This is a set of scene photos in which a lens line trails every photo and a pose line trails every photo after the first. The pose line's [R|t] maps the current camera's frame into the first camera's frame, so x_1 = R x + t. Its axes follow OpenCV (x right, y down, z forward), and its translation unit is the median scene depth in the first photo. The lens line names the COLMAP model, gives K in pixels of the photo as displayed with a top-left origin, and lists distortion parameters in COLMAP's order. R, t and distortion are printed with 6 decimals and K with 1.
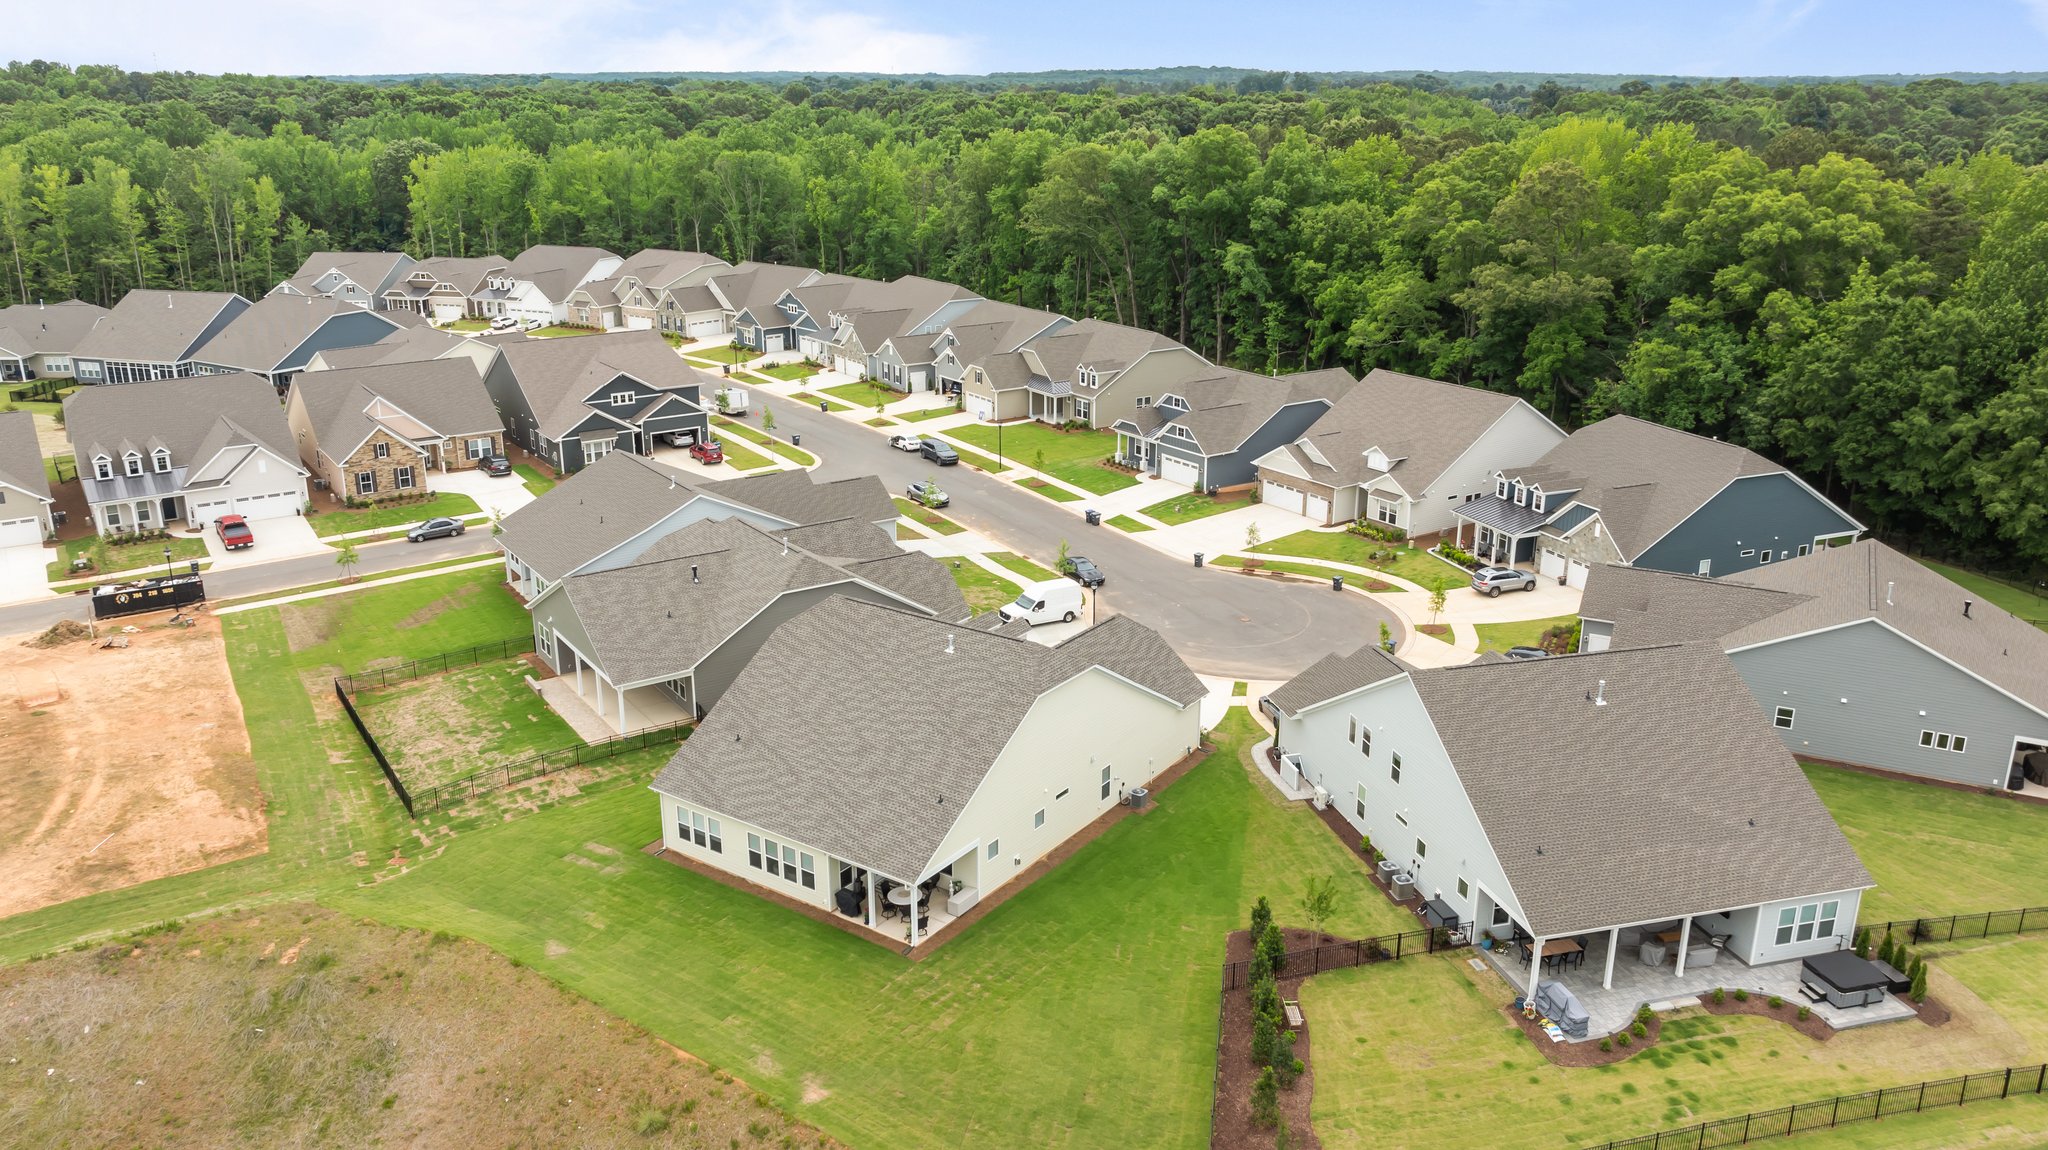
lens RADIAL K [[1540.1, 0, 1024.0], [0, 1540.1, 575.0], [0, 0, 1]] dist [-0.019657, -0.004523]
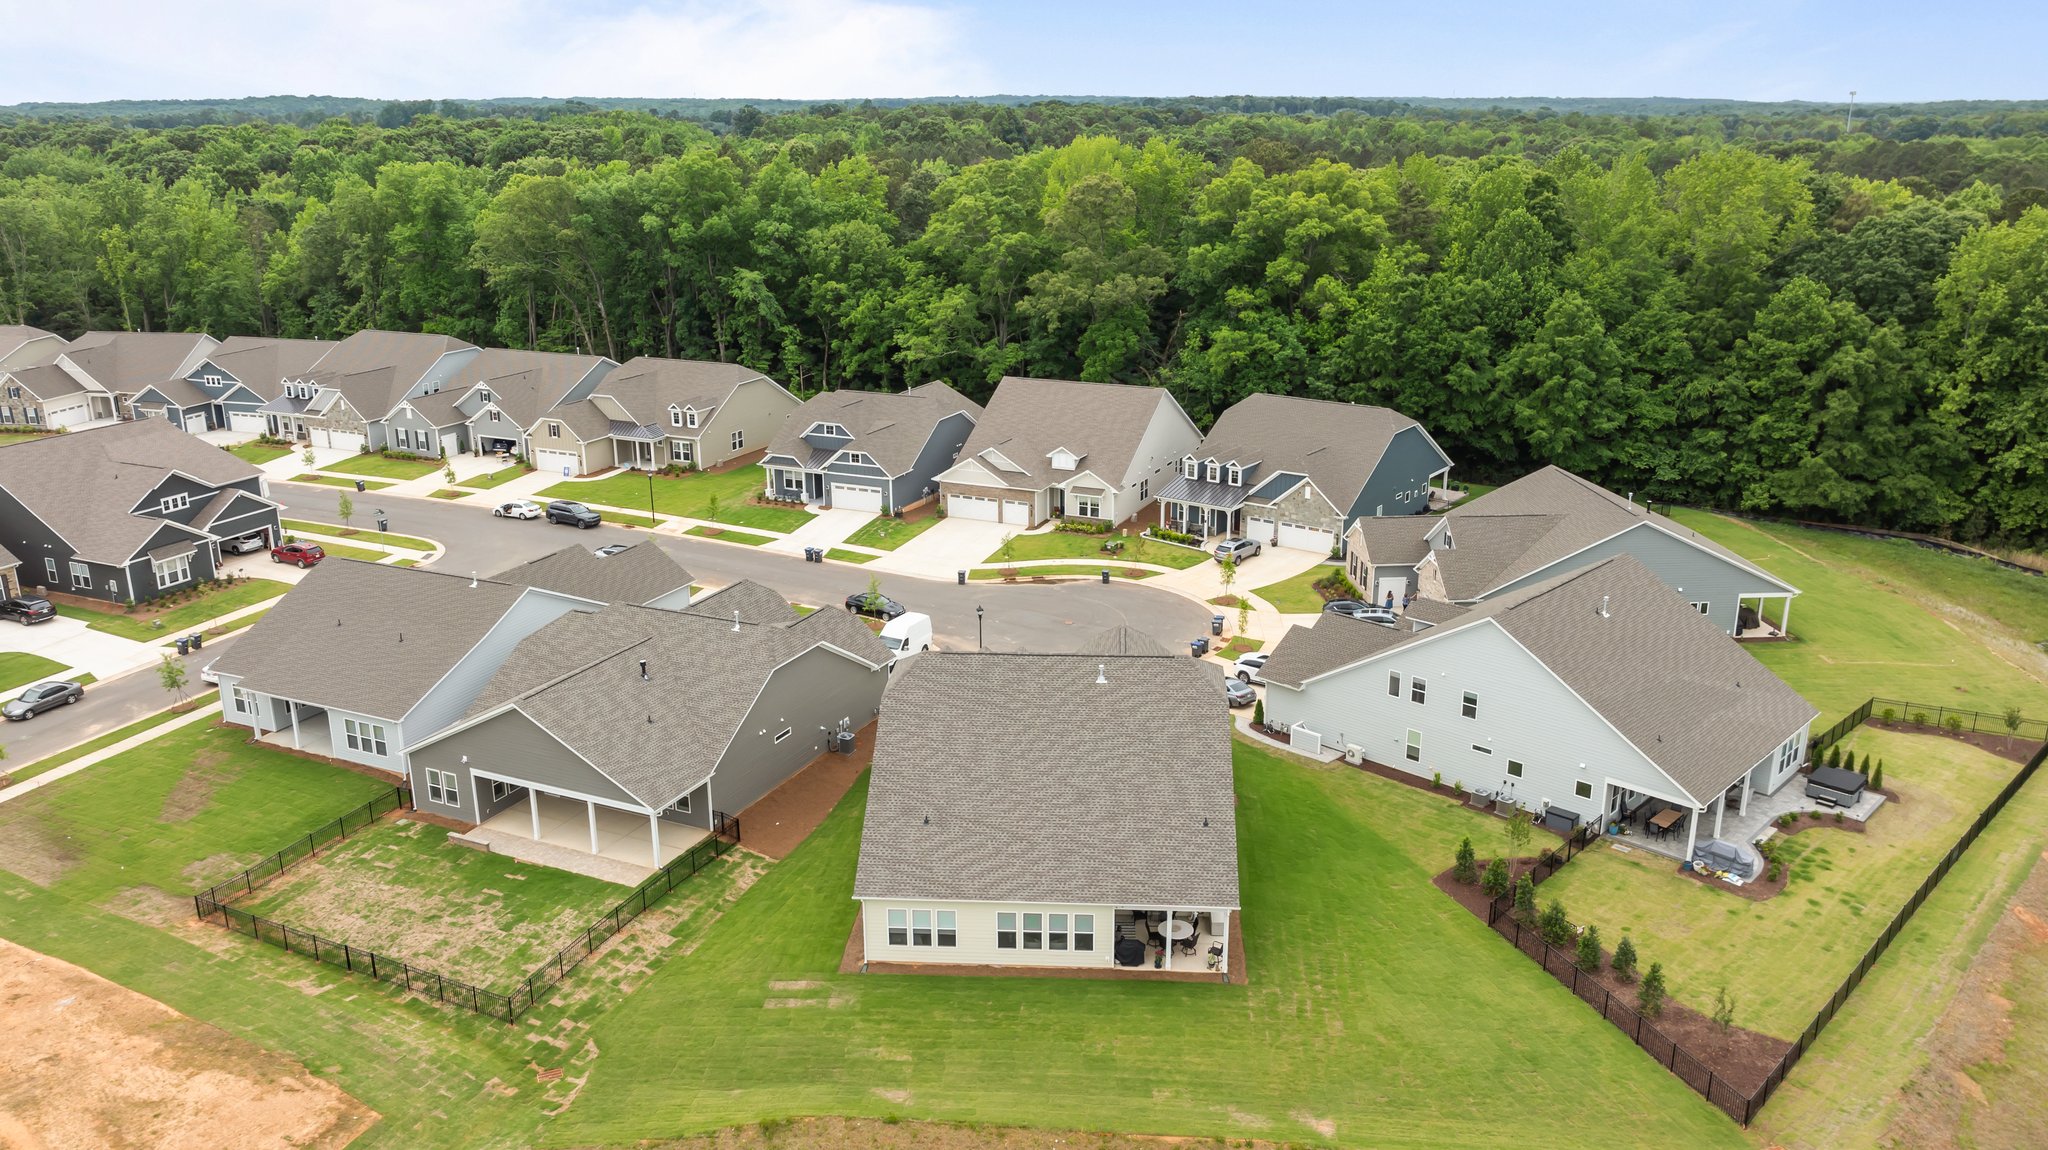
lens RADIAL K [[1540.1, 0, 1024.0], [0, 1540.1, 575.0], [0, 0, 1]] dist [-0.019657, -0.004523]
pose [[0.853256, -0.157373, 0.497180, -0.344319], [0.165196, 0.985848, 0.028543, -0.032534], [-0.494636, 0.057778, 0.867178, 0.105157]]
